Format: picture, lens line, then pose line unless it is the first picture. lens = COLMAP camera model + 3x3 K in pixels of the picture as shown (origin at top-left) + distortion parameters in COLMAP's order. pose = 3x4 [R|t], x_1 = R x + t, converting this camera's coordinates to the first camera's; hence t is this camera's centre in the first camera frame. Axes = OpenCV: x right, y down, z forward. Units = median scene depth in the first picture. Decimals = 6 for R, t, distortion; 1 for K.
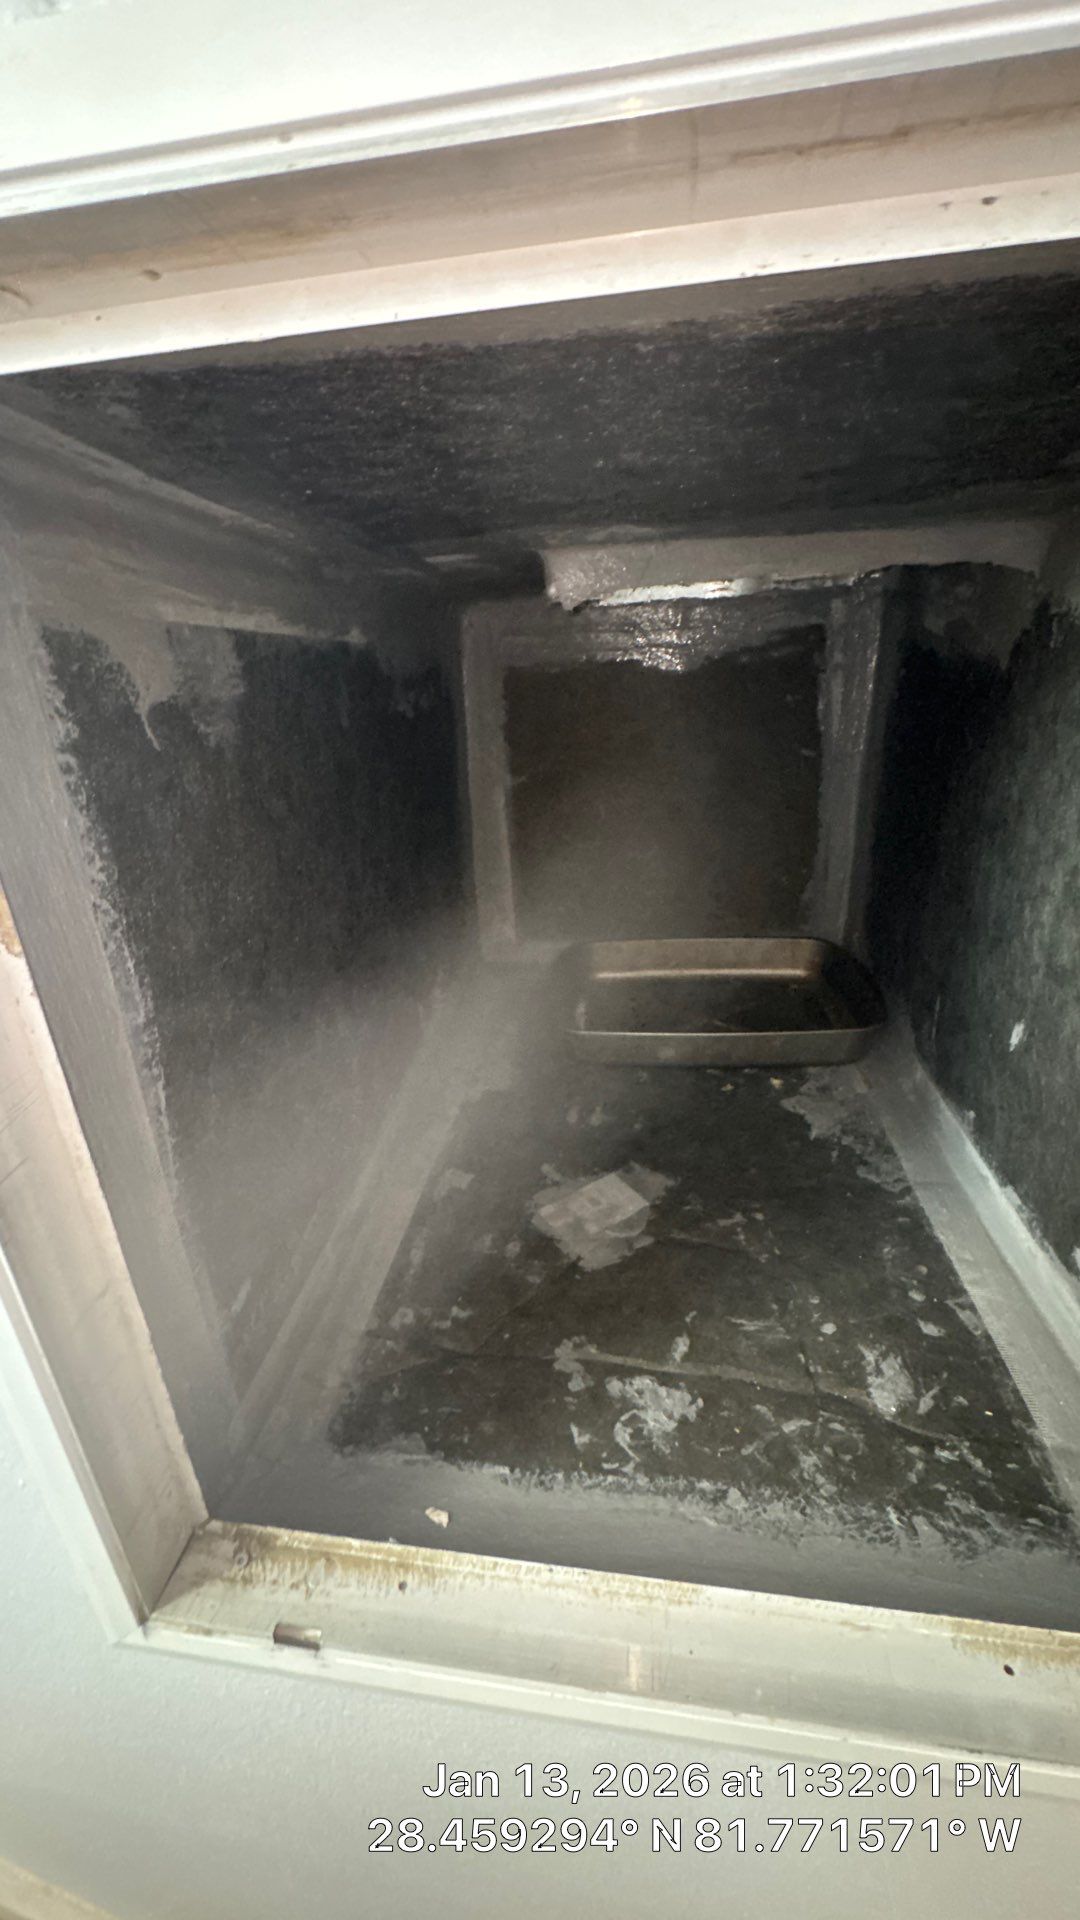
lens RADIAL K [[767.4, 0, 540.0], [0, 767.4, 960.0], [0, 0, 1]] dist [-0.000943, -0.000217]
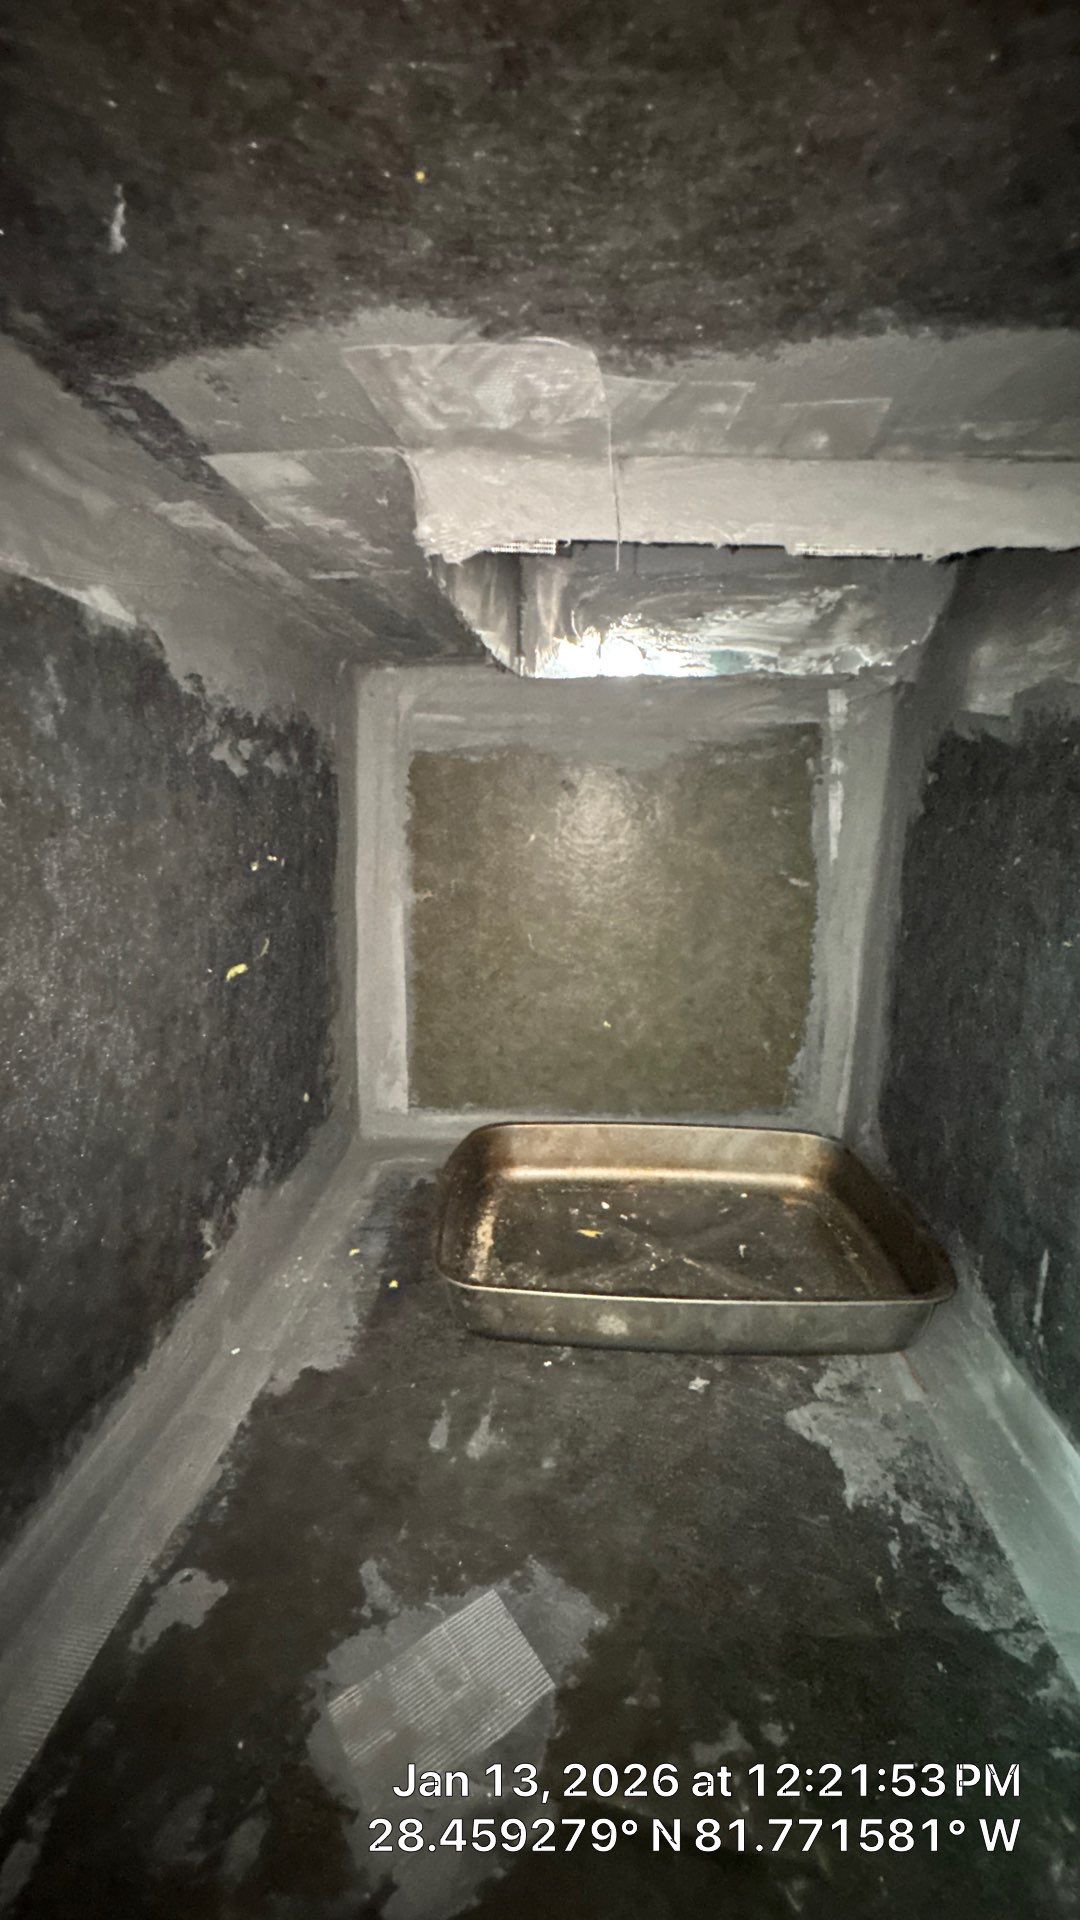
lens RADIAL K [[765.5, 0, 540.0], [0, 765.5, 960.0], [0, 0, 1]] dist [-0.001016, -0.000170]
pose [[0.996296, 0.060534, 0.061066, 0.092324], [-0.047473, 0.979390, -0.196319, -0.058670], [-0.071692, 0.192693, 0.978637, 0.532471]]
